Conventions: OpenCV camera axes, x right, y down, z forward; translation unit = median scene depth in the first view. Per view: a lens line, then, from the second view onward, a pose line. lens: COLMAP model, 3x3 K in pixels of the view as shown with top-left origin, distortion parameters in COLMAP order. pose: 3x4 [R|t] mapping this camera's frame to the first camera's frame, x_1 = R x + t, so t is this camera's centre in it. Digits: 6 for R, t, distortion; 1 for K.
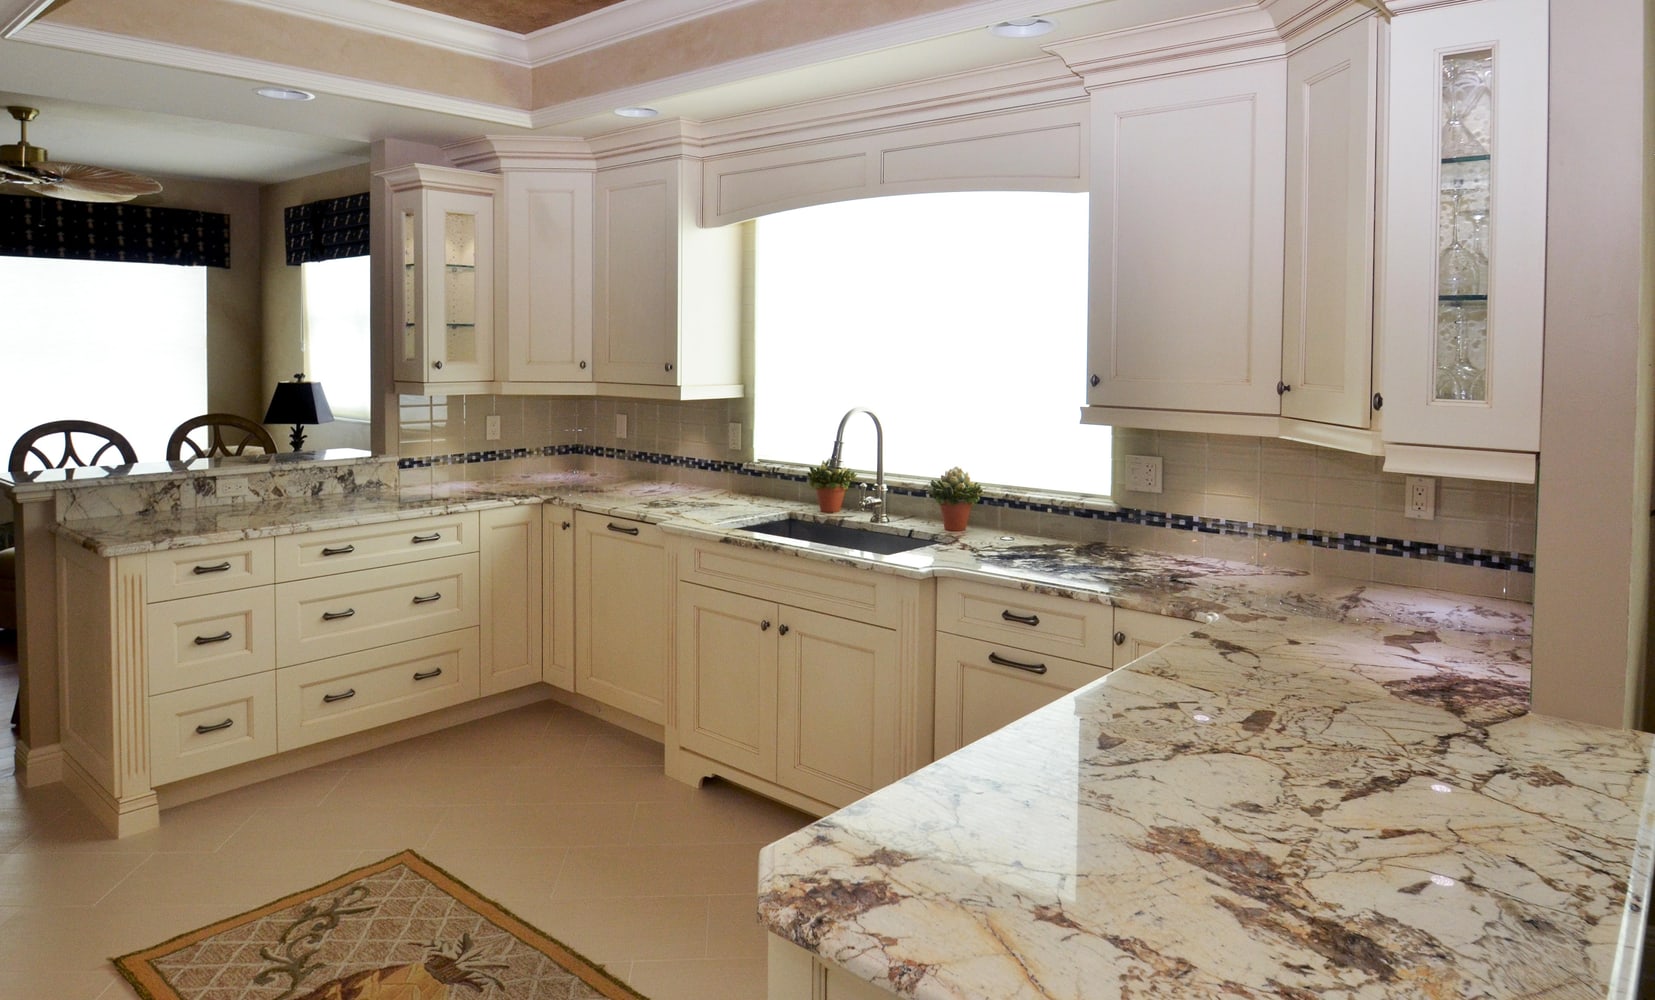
lens RADIAL K [[995.6, 0, 827.5], [0, 995.6, 500.0], [0, 0, 1]] dist [-0.035403, -0.000278]
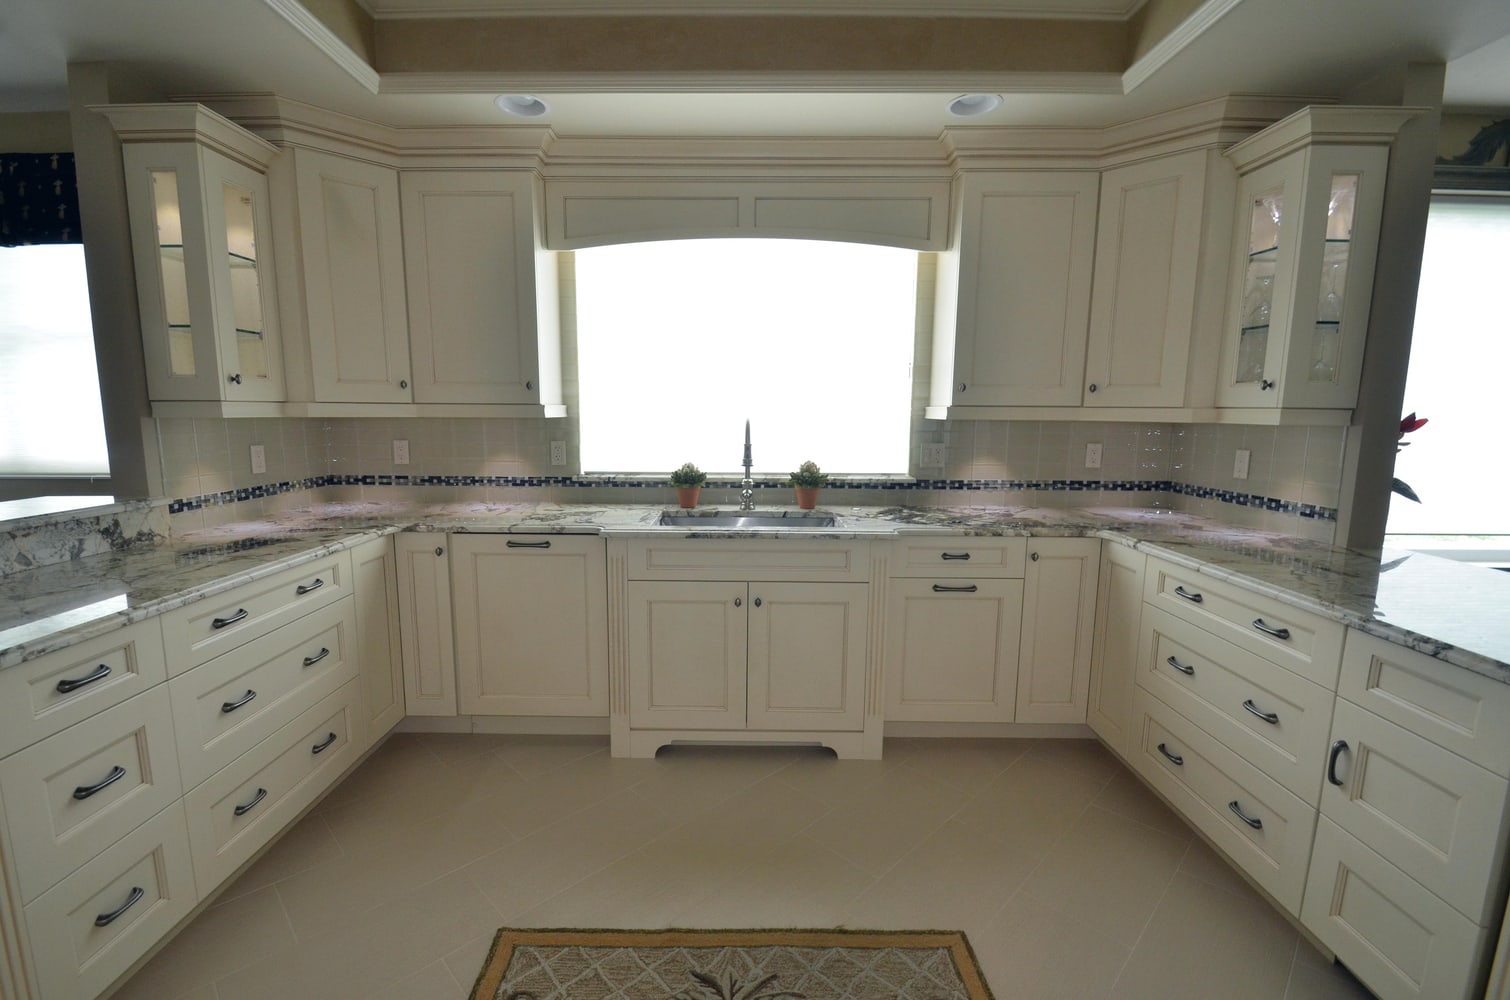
lens RADIAL K [[659.8, 0, 740.1], [0, 659.8, 506.5], [0, 0, 1]] dist [0.003087, -0.008551]
pose [[0.773848, -0.100043, 0.625421, -0.459232], [0.098483, 0.994443, 0.037217, -0.013166], [-0.625668, 0.032793, 0.779400, 0.324678]]
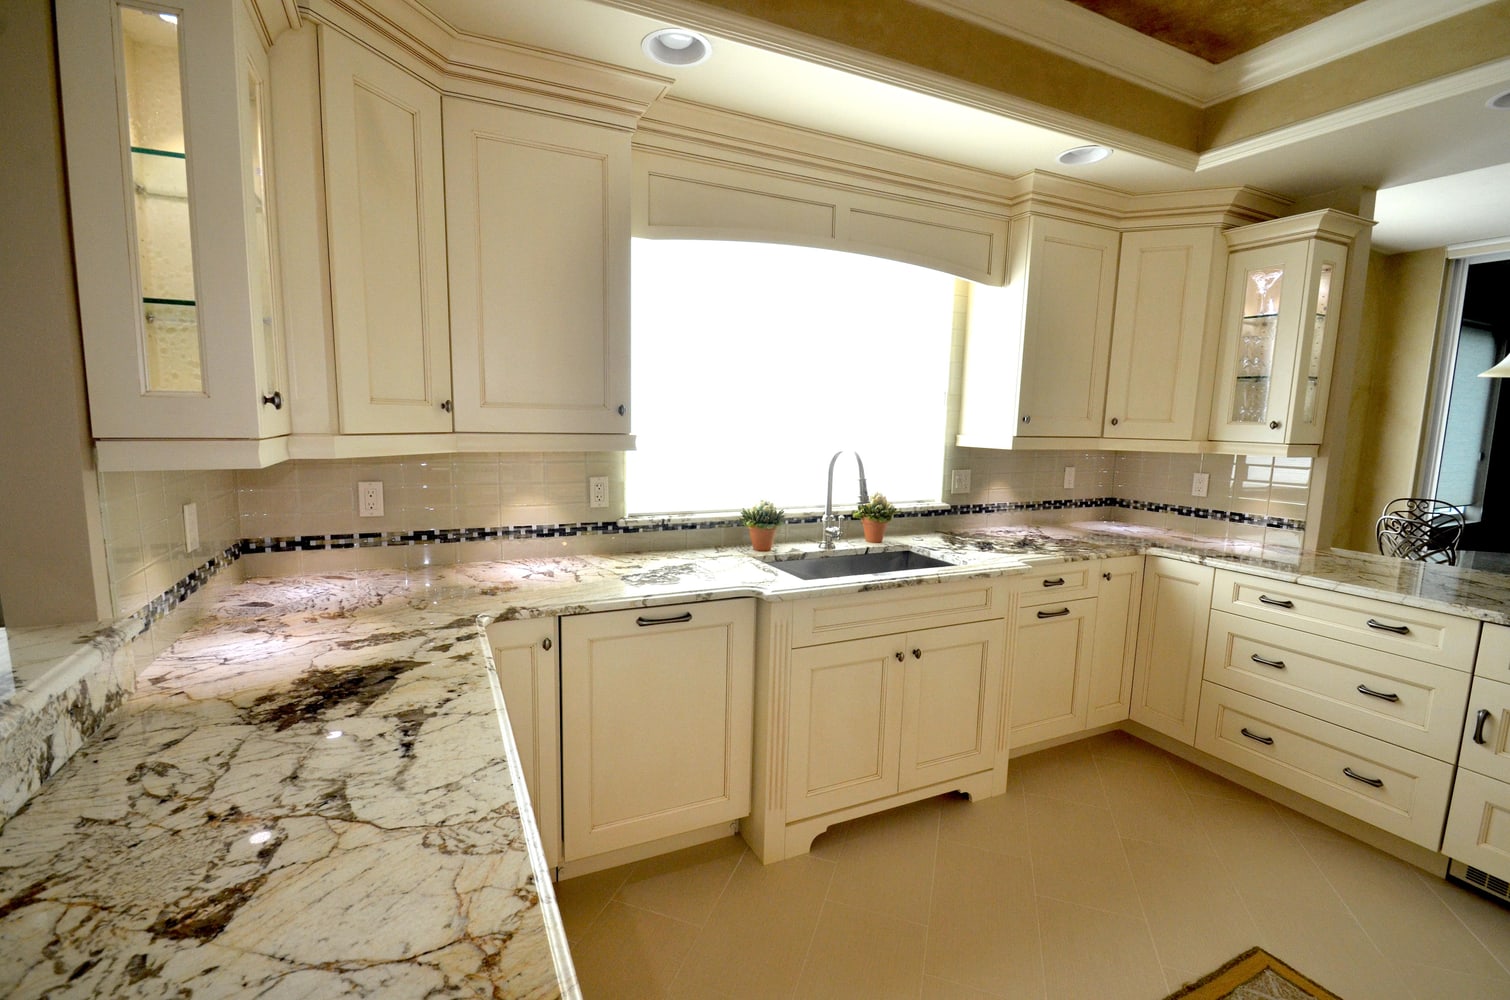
lens RADIAL K [[659.8, 0, 740.1], [0, 659.8, 506.5], [0, 0, 1]] dist [0.003087, -0.008551]
pose [[0.427777, -0.124378, 0.895286, -0.640005], [0.120323, 0.989508, 0.079976, -0.094387], [-0.895840, 0.073512, 0.438254, 0.708179]]
